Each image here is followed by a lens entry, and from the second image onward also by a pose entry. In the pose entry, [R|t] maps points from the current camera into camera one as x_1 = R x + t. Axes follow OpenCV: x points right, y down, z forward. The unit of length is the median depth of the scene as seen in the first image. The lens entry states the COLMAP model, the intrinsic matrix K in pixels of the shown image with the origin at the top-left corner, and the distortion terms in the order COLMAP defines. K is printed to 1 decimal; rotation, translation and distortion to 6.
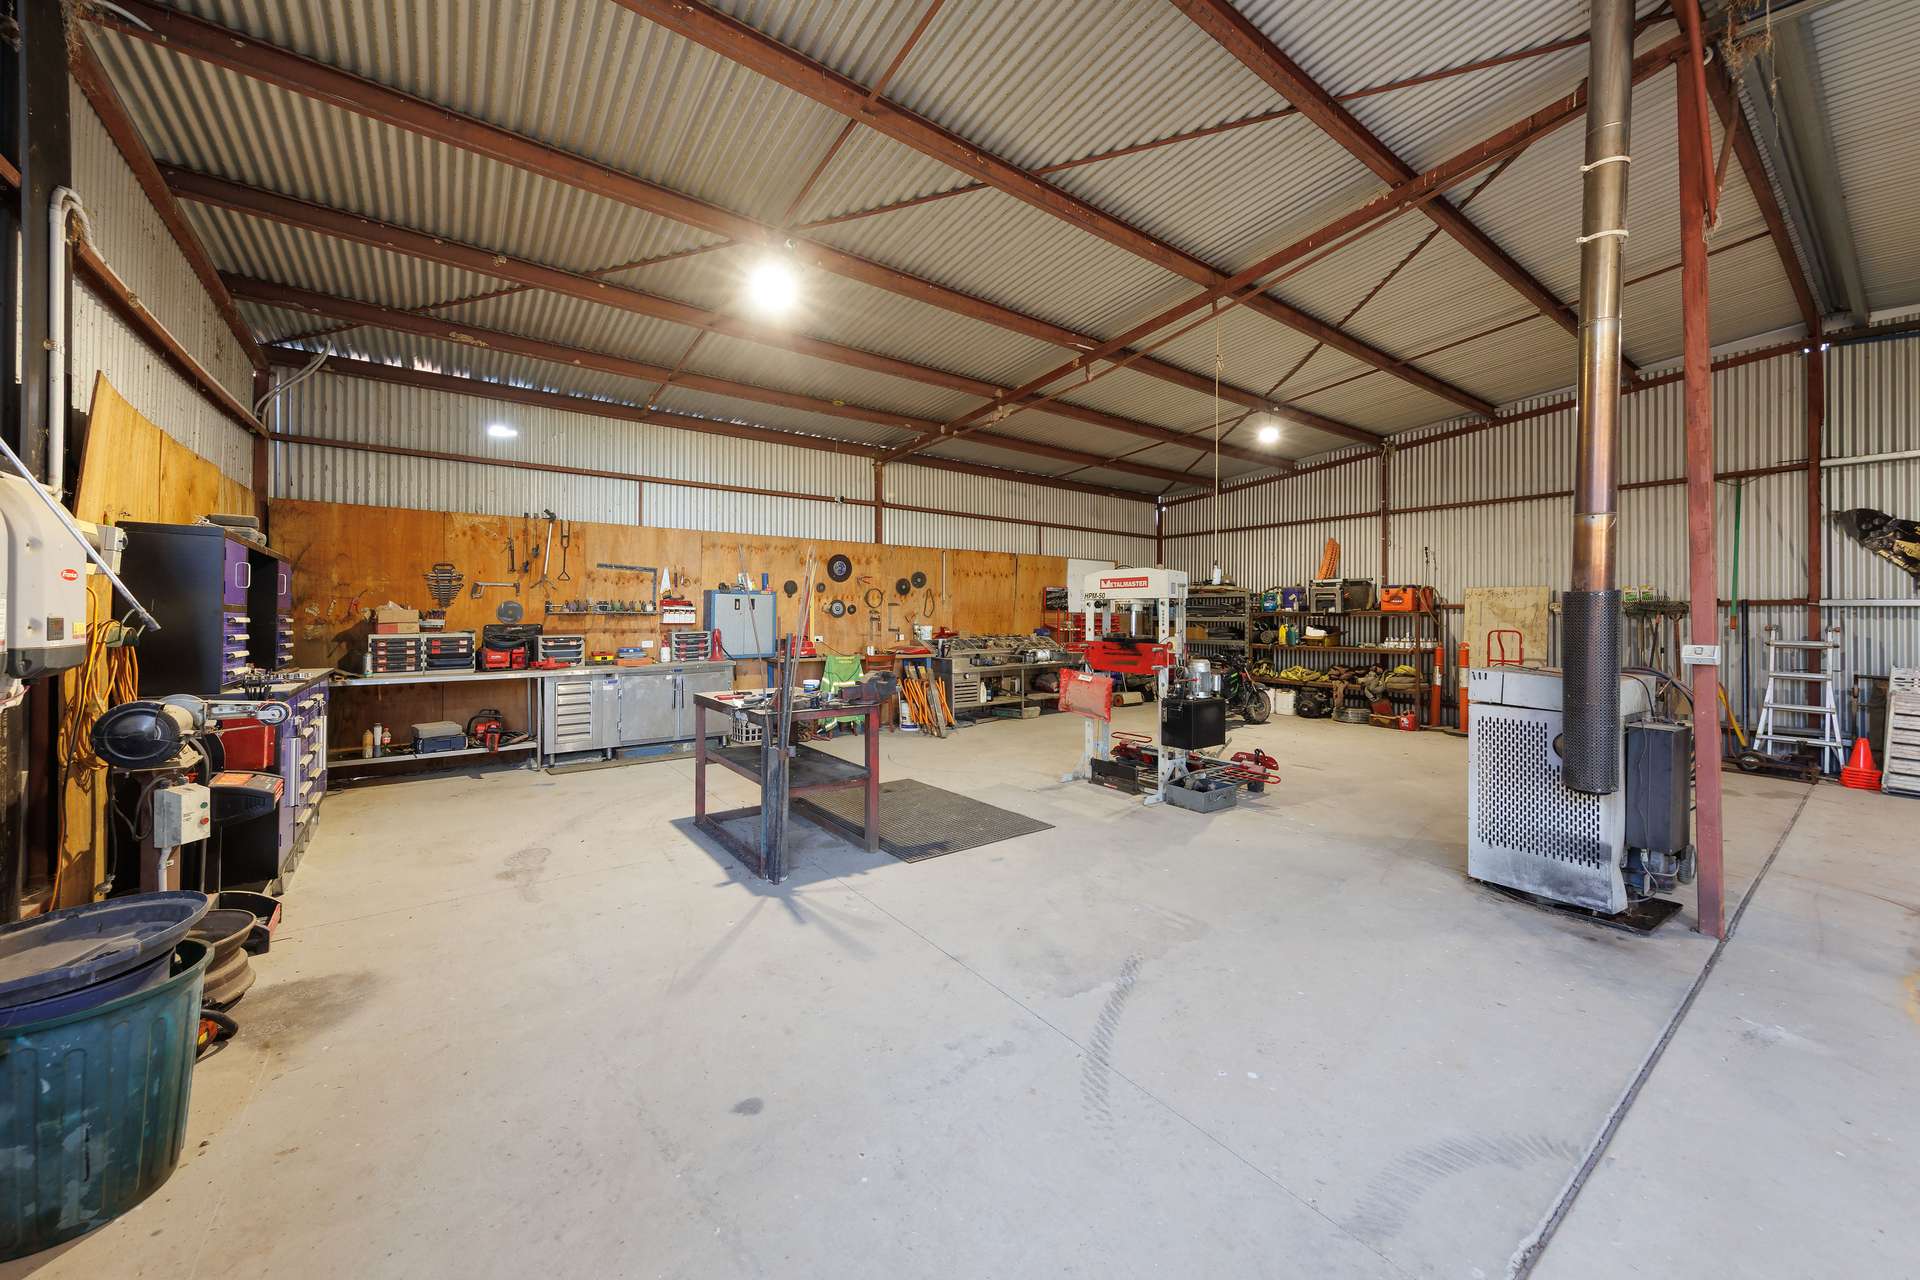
lens RADIAL K [[701.7, 0, 955.4], [0, 701.7, 629.6], [0, 0, 1]] dist [0.000943, 0.000017]
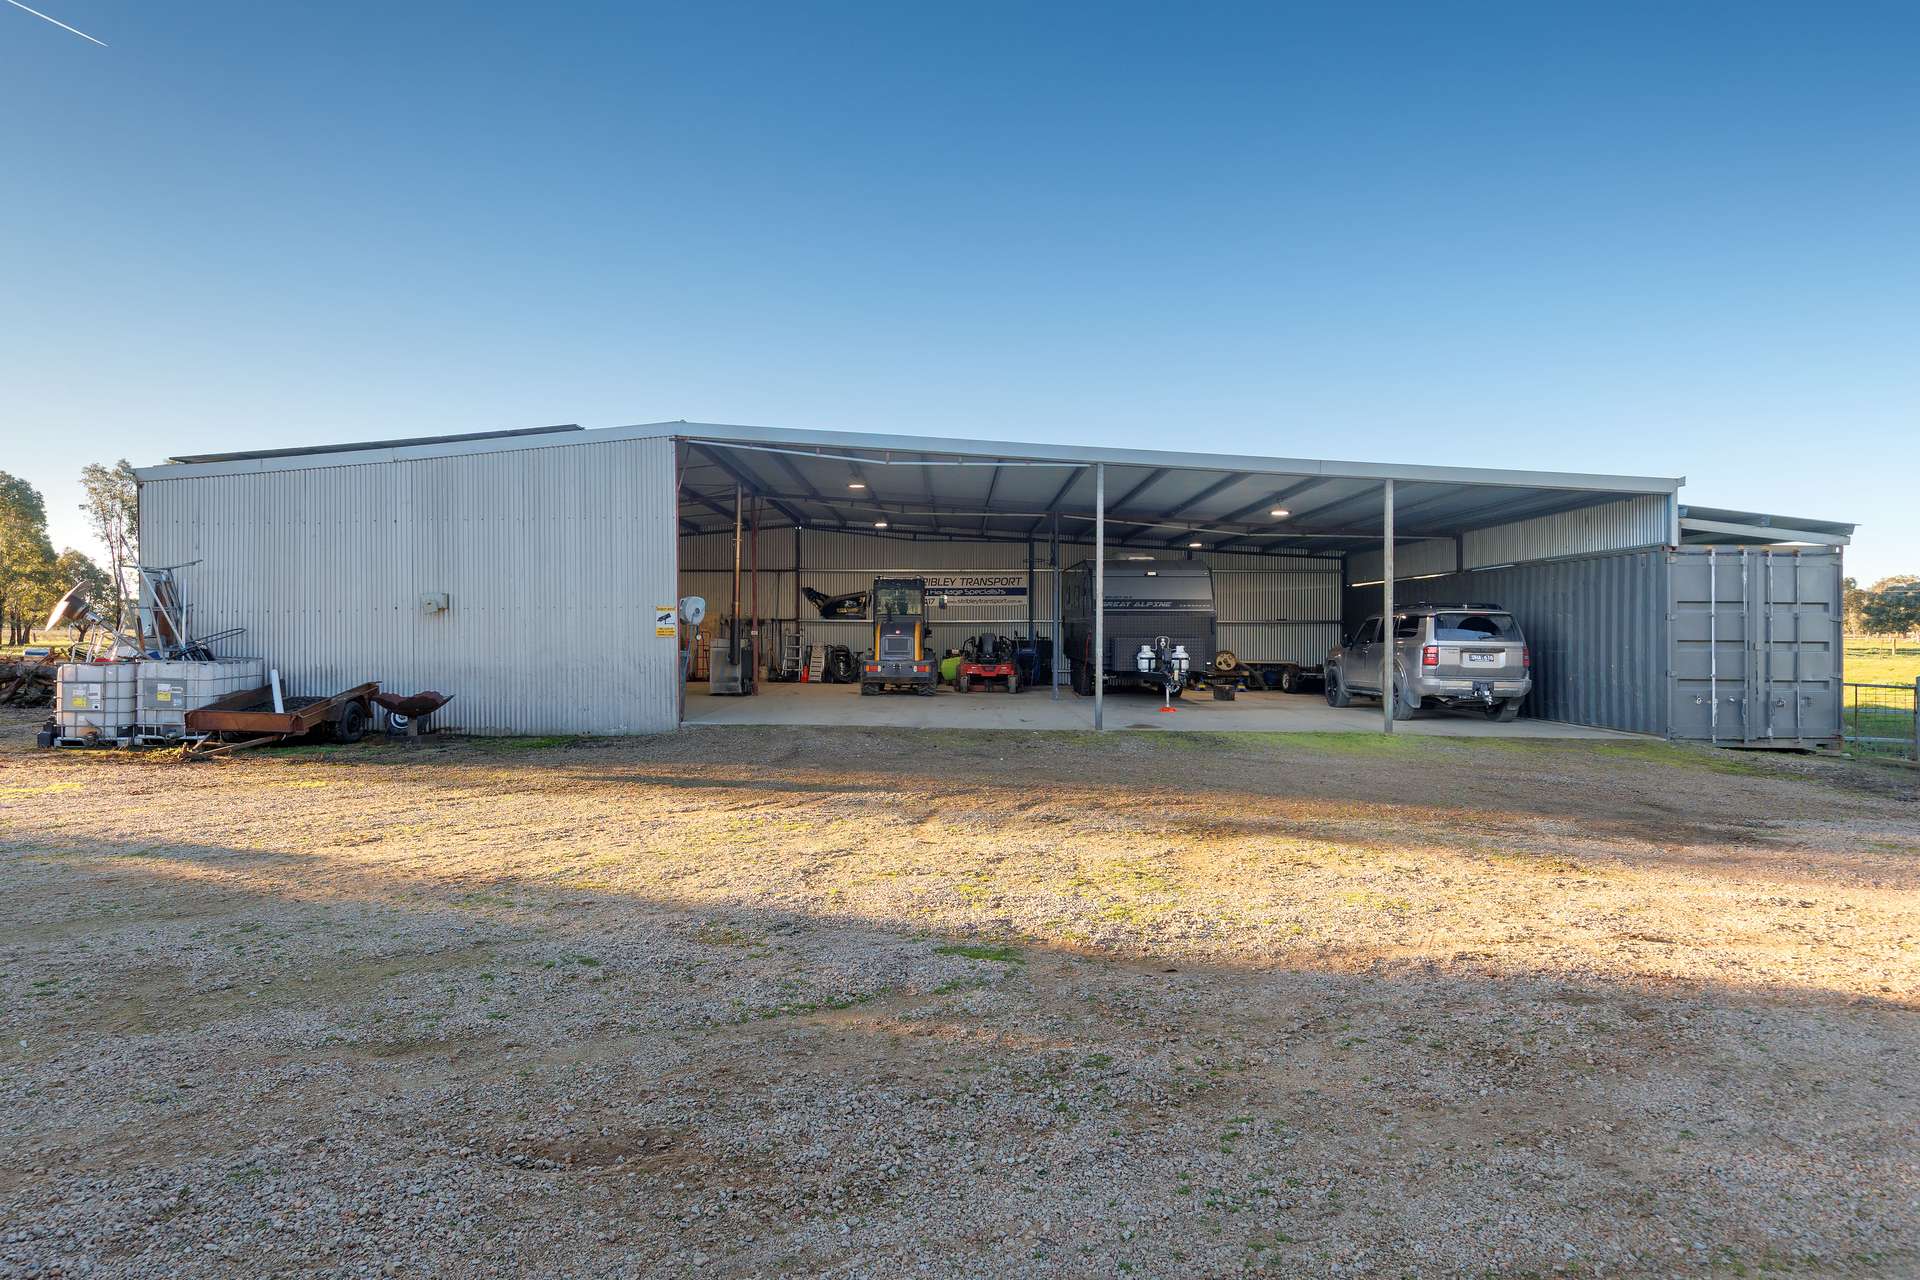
lens RADIAL K [[967.3, 0, 957.7], [0, 967.3, 639.8], [0, 0, 1]] dist [-0.002417, -0.000493]
pose [[0.578611, -0.002614, 0.815600, -1.561947], [0.003459, 0.999994, 0.000752, 0.039475], [-0.815596, 0.002386, 0.578616, -1.762534]]
